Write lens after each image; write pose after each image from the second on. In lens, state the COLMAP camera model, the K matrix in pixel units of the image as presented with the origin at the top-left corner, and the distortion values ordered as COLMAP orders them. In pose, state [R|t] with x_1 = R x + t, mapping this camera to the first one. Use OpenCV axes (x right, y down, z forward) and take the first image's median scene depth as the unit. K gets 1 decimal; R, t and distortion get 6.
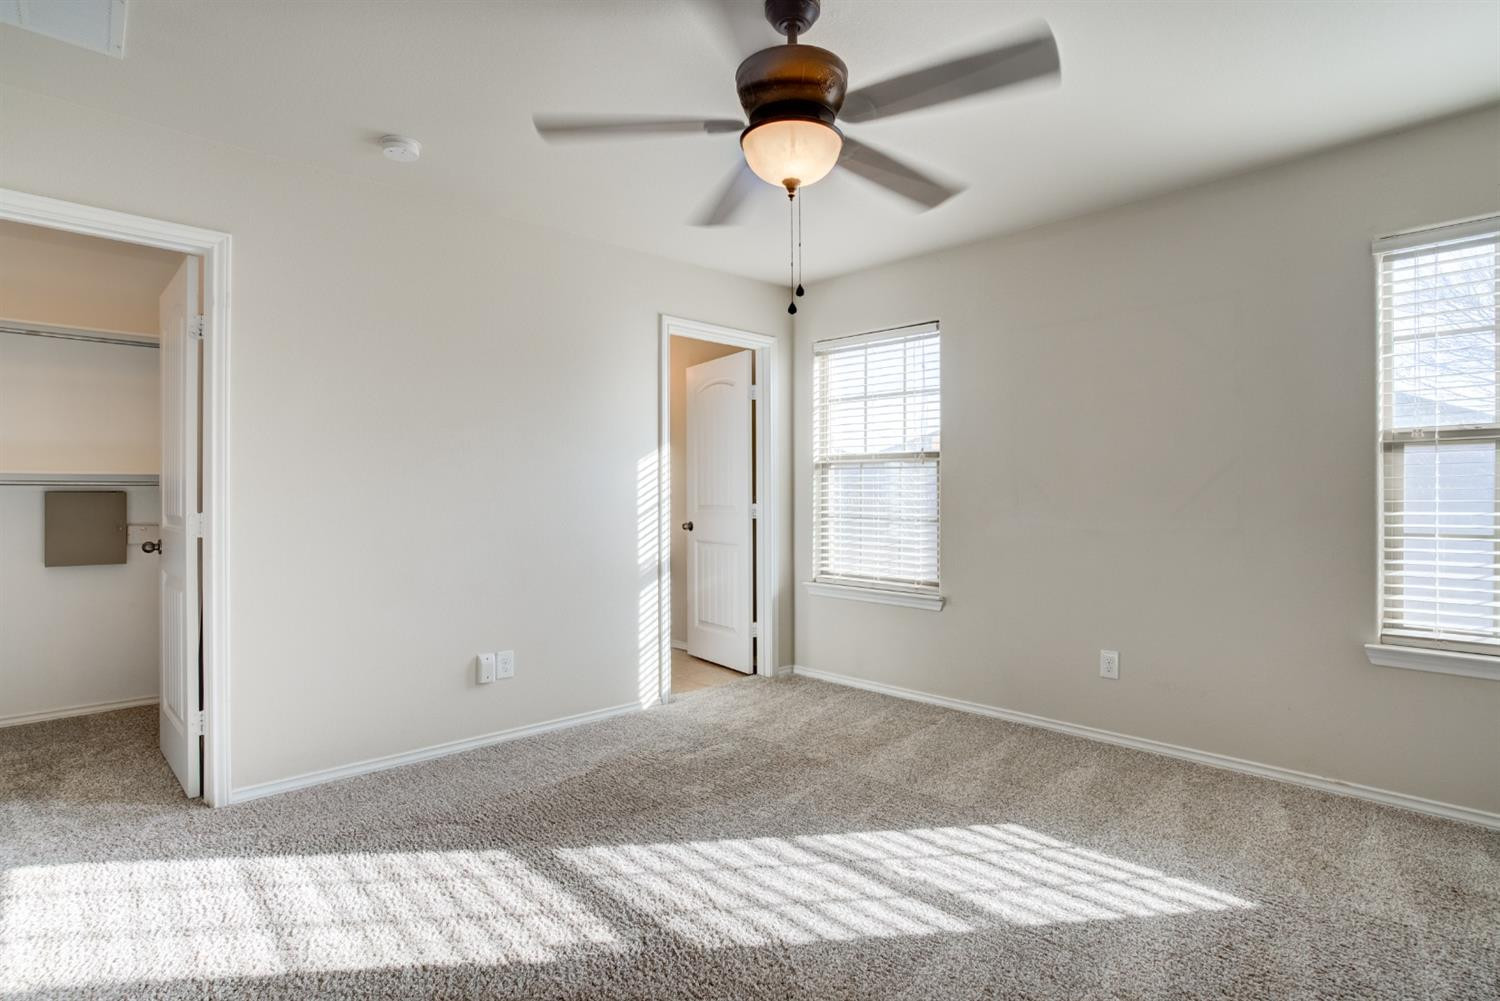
lens RADIAL K [[752.2, 0, 743.4], [0, 752.2, 500.0], [0, 0, 1]] dist [-0.077132, 0.036992]
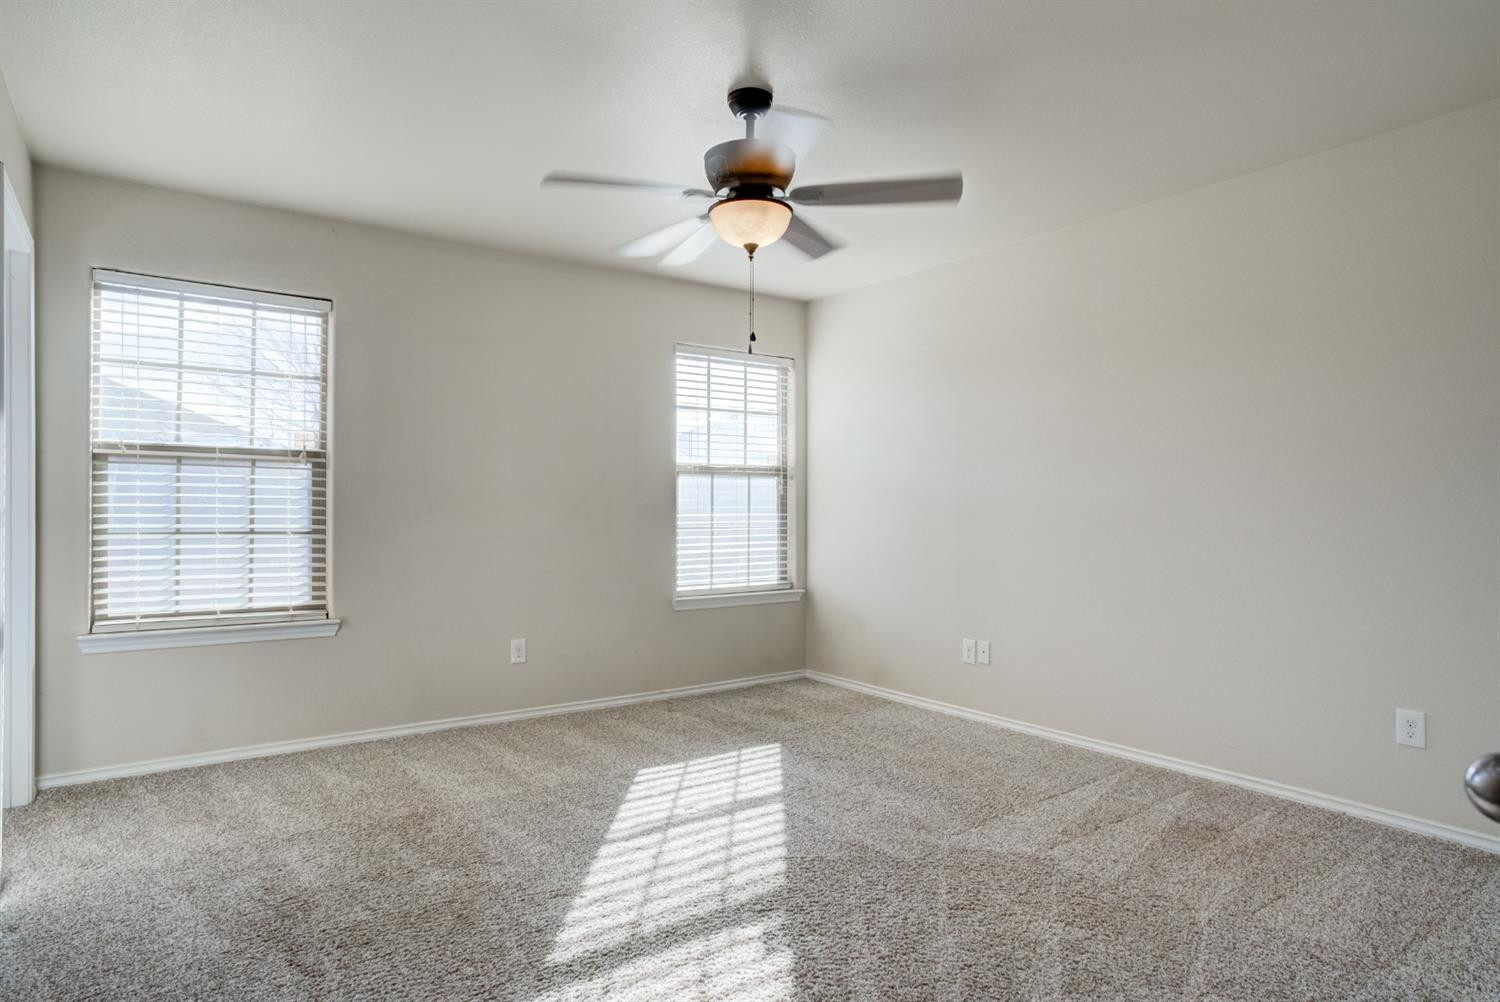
lens RADIAL K [[844.2, 0, 743.6], [0, 844.2, 509.0], [0, 0, 1]] dist [-0.053110, 0.043508]
pose [[0.145025, -0.001021, 0.989427, -1.085363], [0.002509, 0.999997, 0.000664, 0.003249], [-0.989425, 0.002387, 0.145027, 0.676550]]
